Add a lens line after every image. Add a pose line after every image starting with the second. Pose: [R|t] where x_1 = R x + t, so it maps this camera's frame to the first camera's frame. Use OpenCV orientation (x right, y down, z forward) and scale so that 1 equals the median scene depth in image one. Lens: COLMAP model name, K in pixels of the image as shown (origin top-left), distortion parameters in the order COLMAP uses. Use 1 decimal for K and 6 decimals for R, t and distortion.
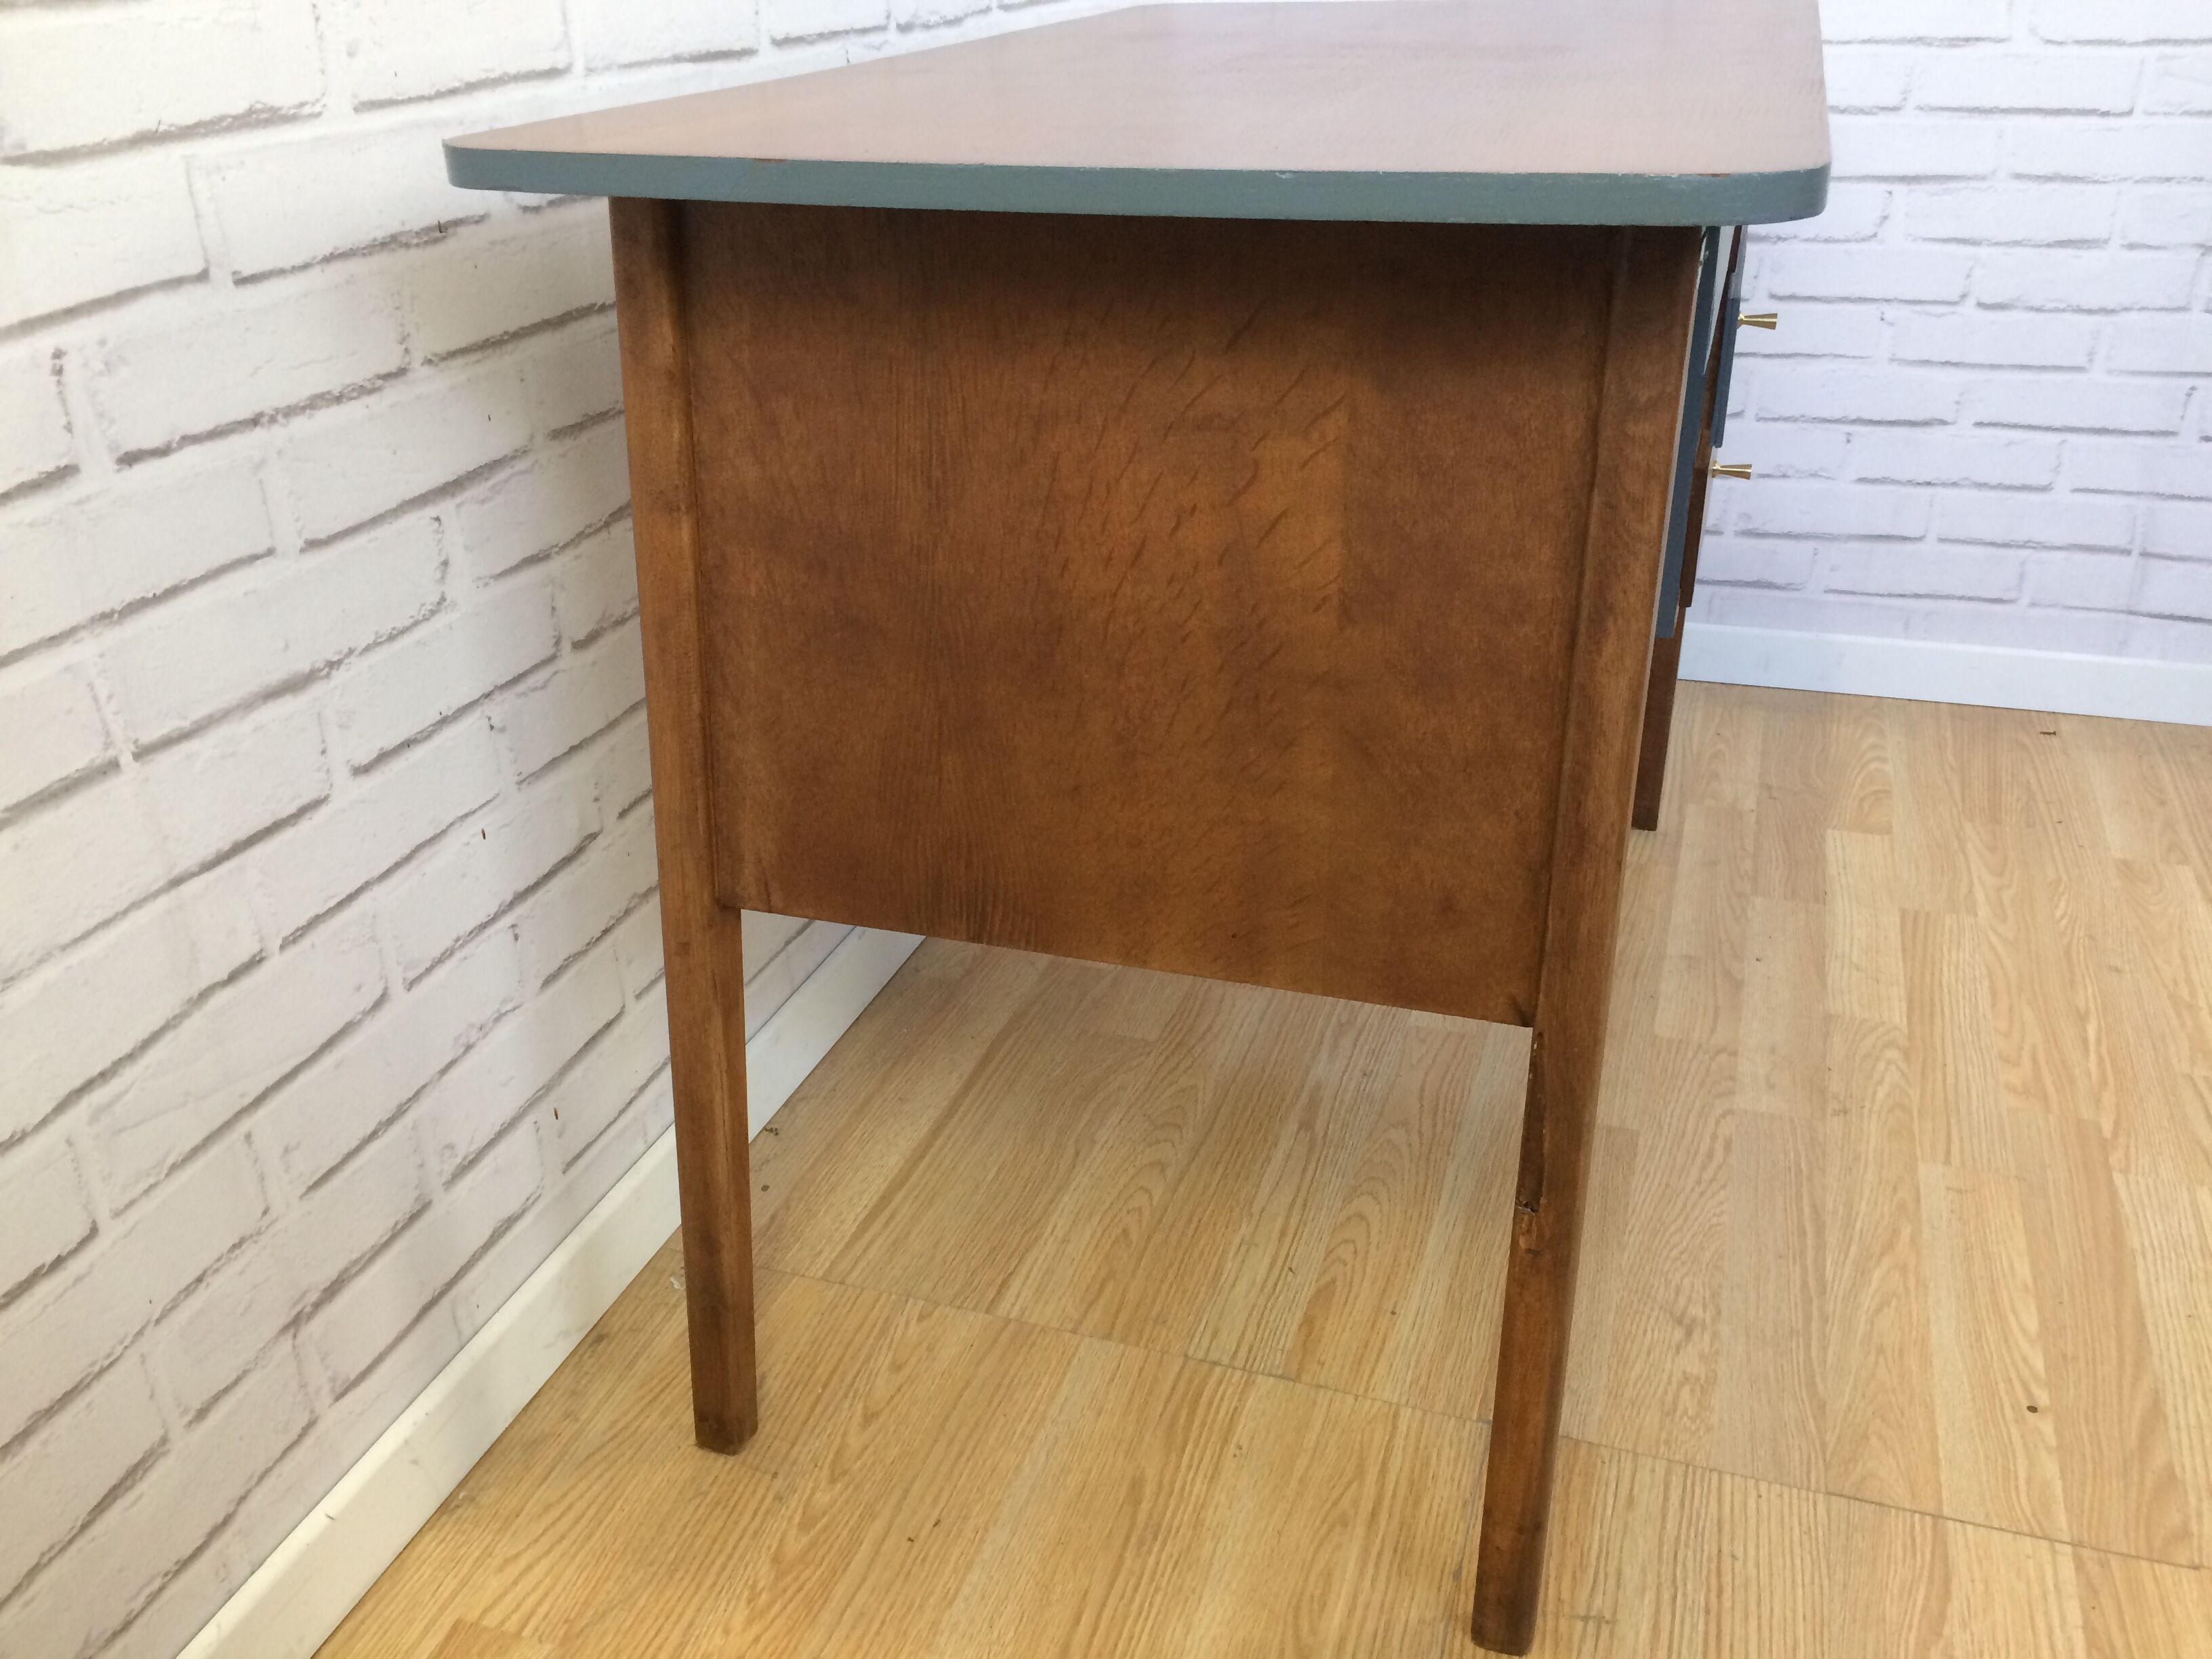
lens RADIAL K [[1912.2, 0, 1103.1], [0, 1912.2, 830.1], [0, 0, 1]] dist [0.084959, -0.137184]
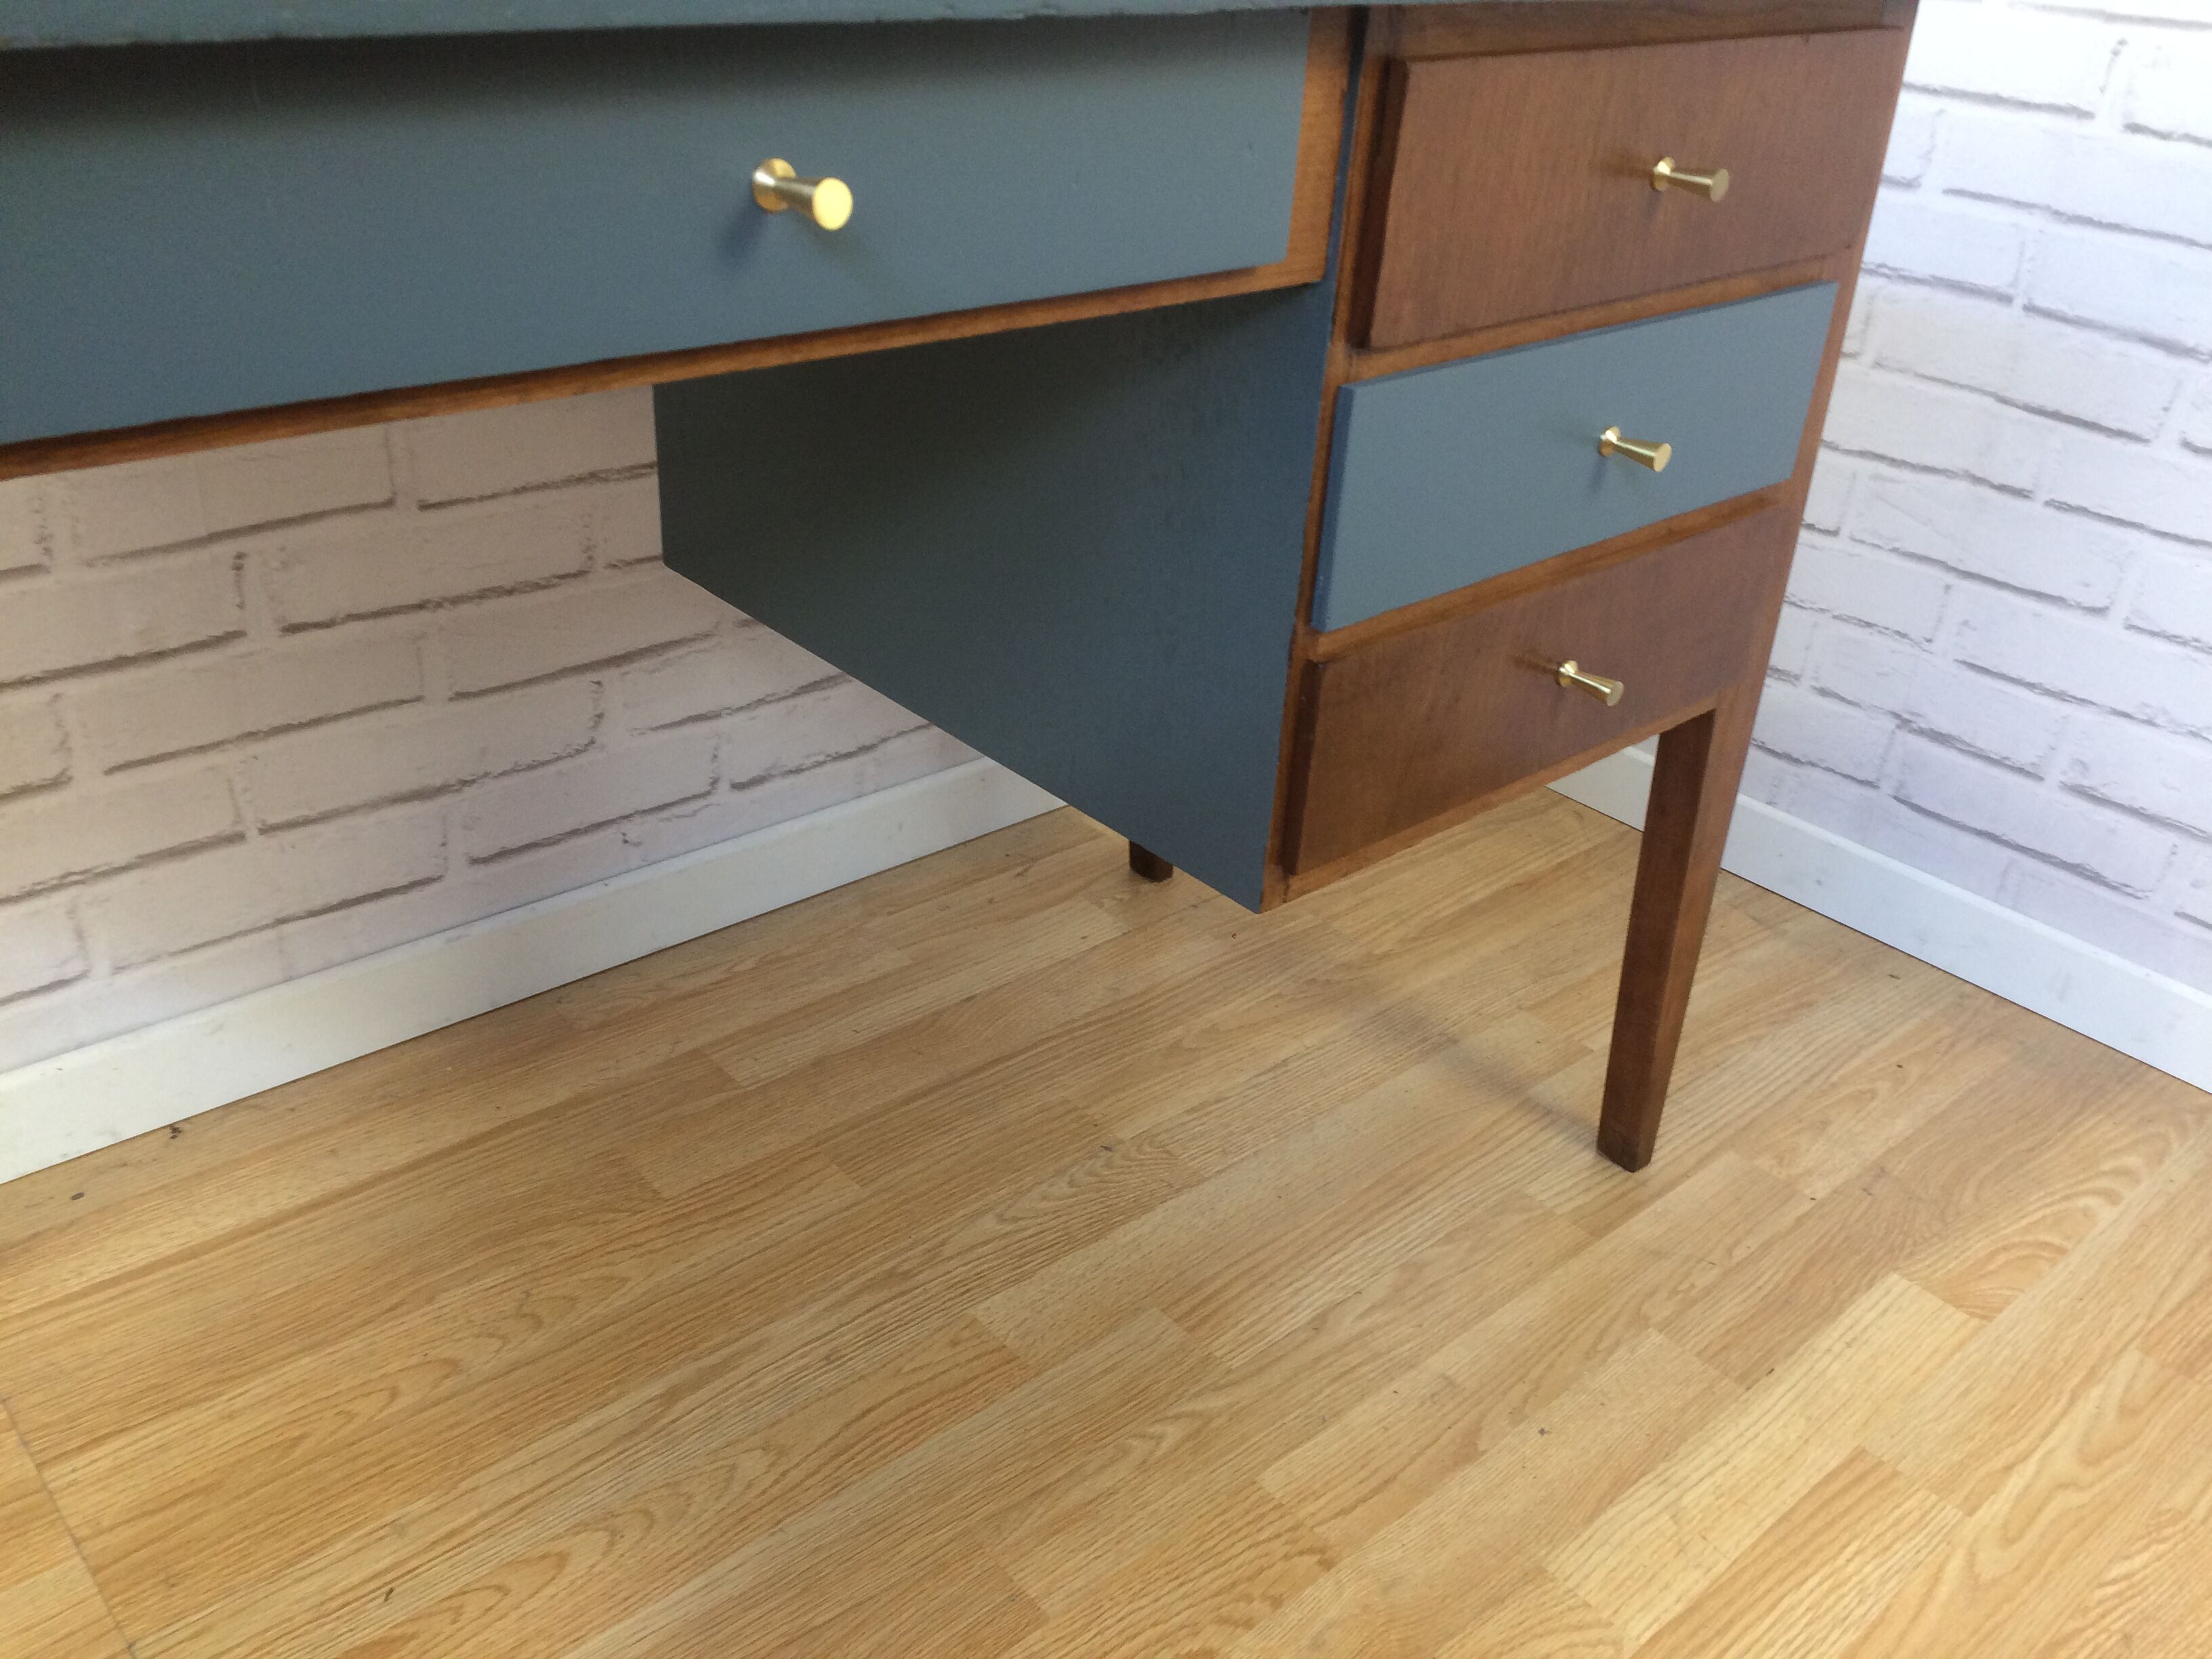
lens RADIAL K [[1912.2, 0, 1111.7], [0, 1912.2, 824.2], [0, 0, 1]] dist [0.084959, -0.137184]
pose [[0.865839, 0.302960, -0.398167, 0.558743], [-0.289115, 0.952466, 0.096021, -0.197471], [0.408332, 0.031978, 0.912273, 0.477418]]
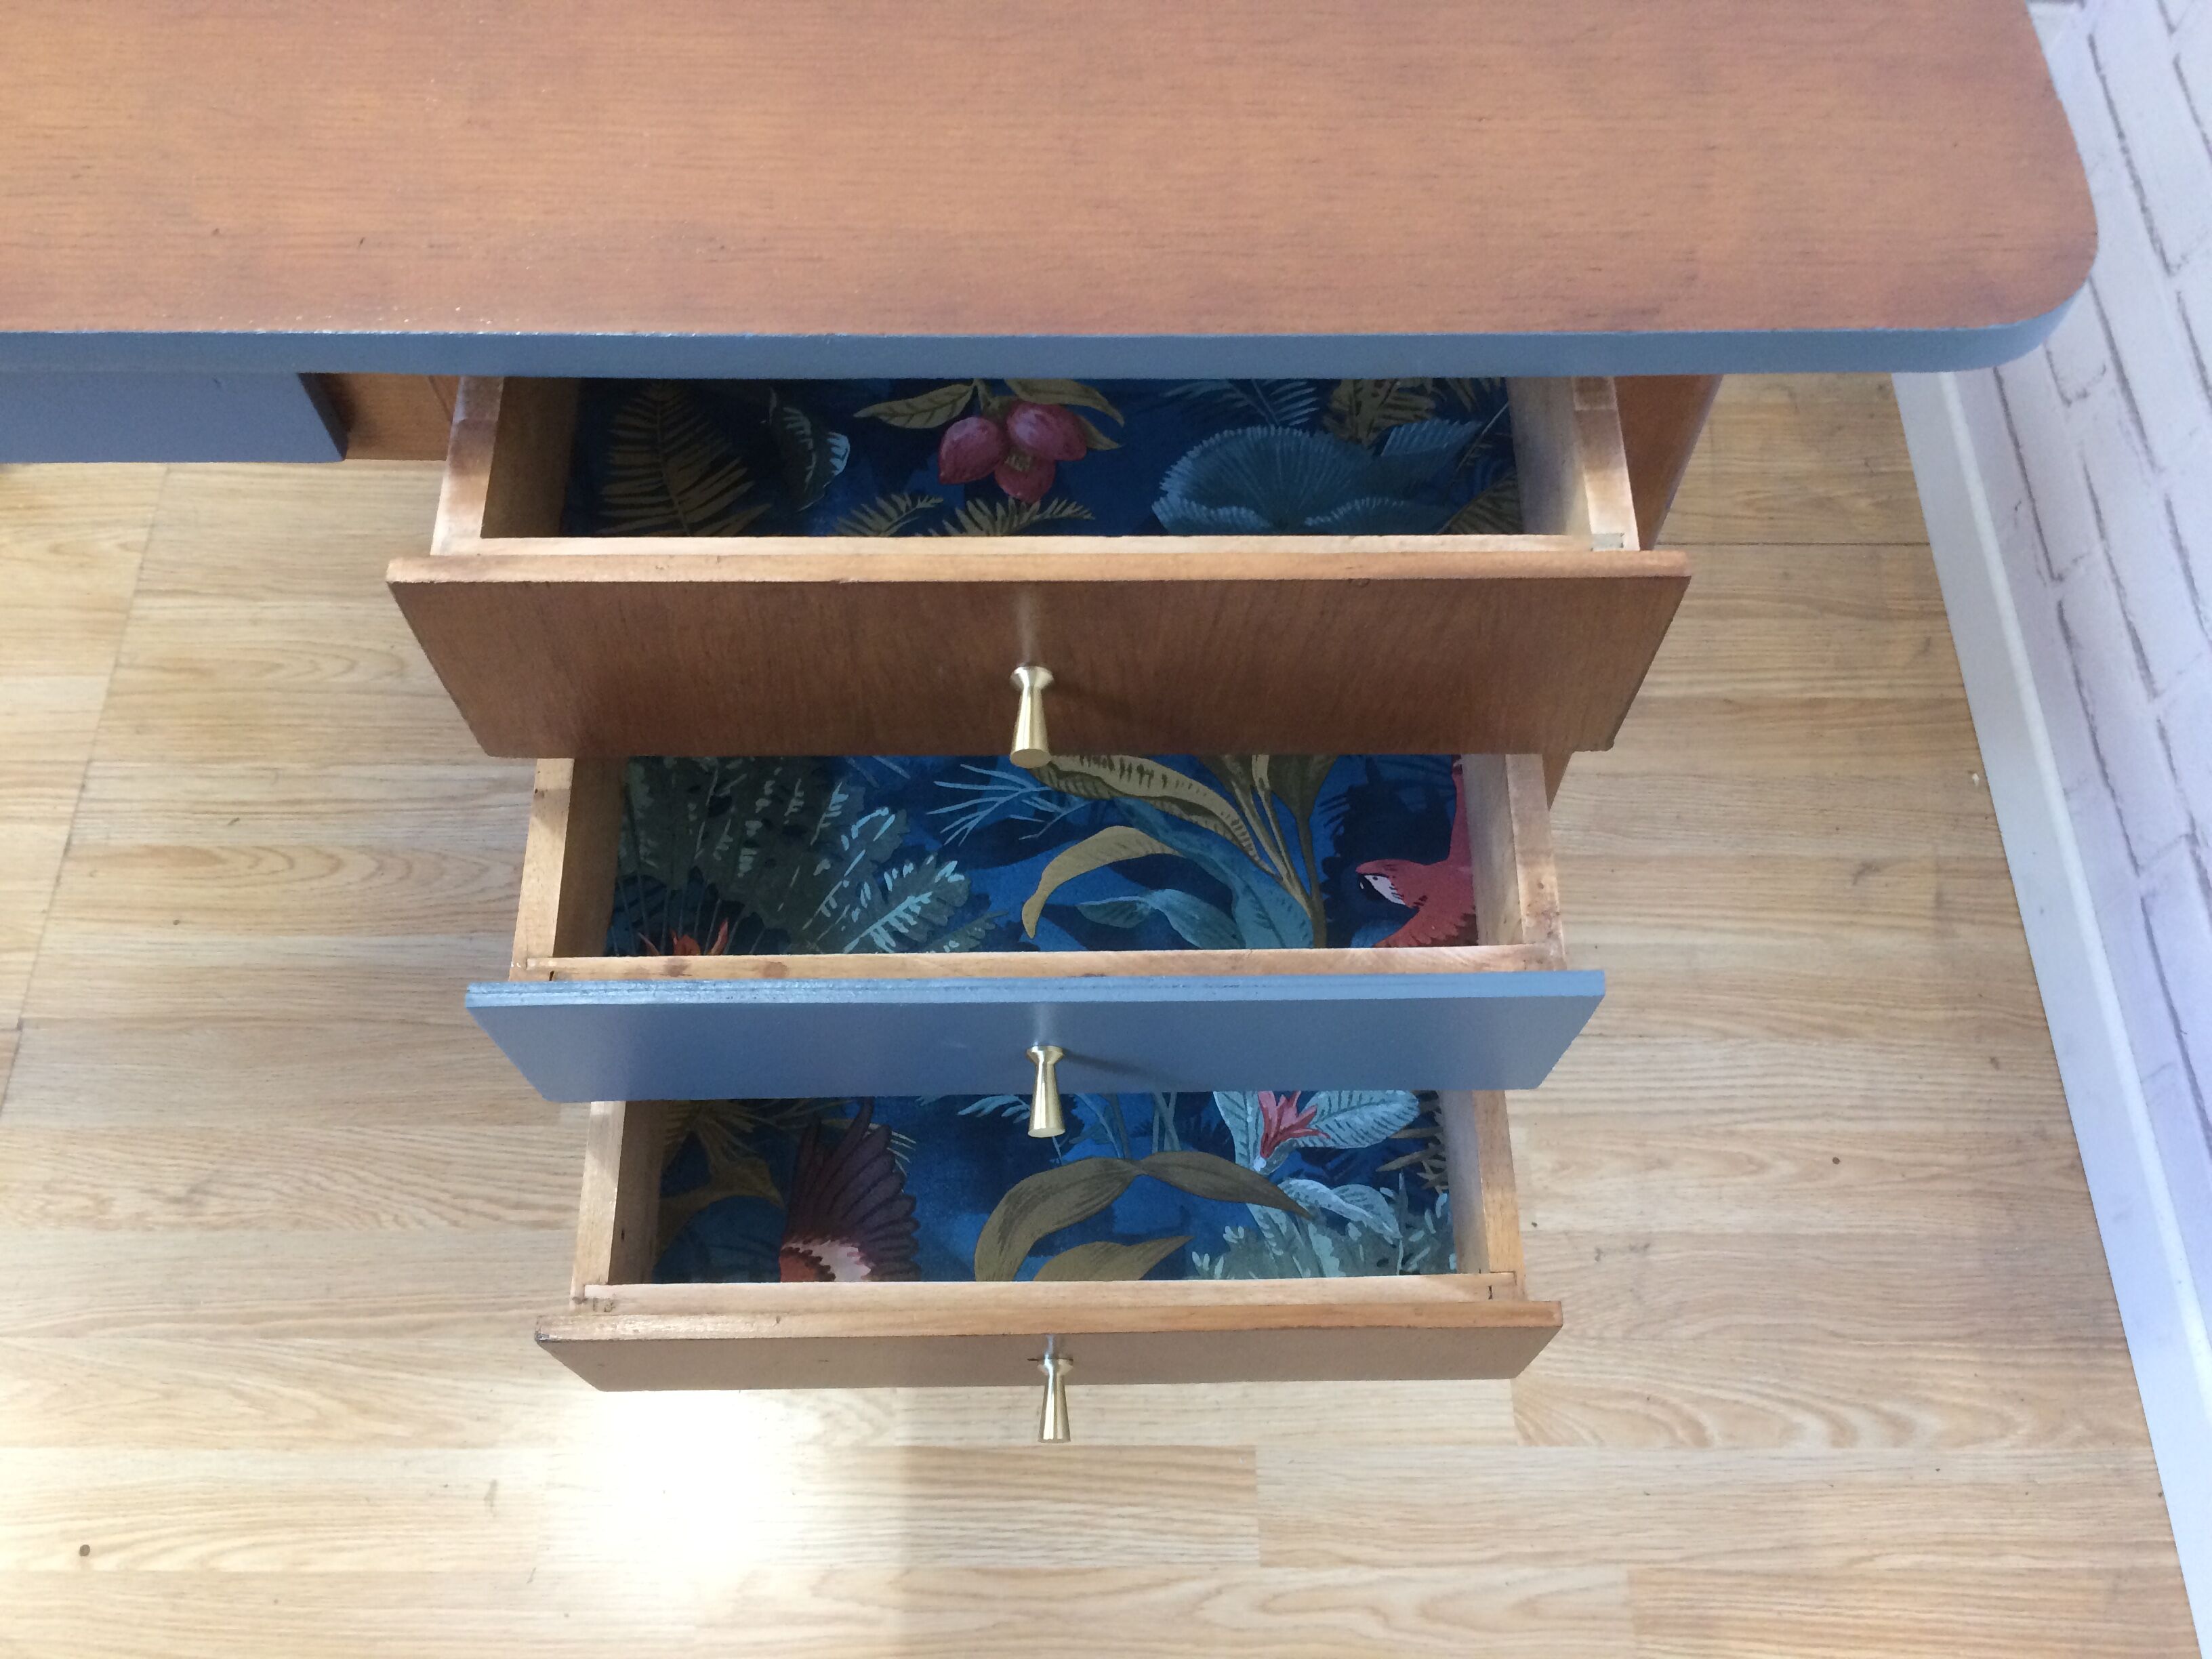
lens RADIAL K [[1912.2, 0, 1110.5], [0, 1912.2, 833.4], [0, 0, 1]] dist [0.084959, -0.137184]
pose [[0.321354, 0.855496, -0.406026, 0.687797], [-0.434724, 0.514194, 0.739337, -0.734806], [0.841277, -0.061080, 0.537143, 0.898019]]
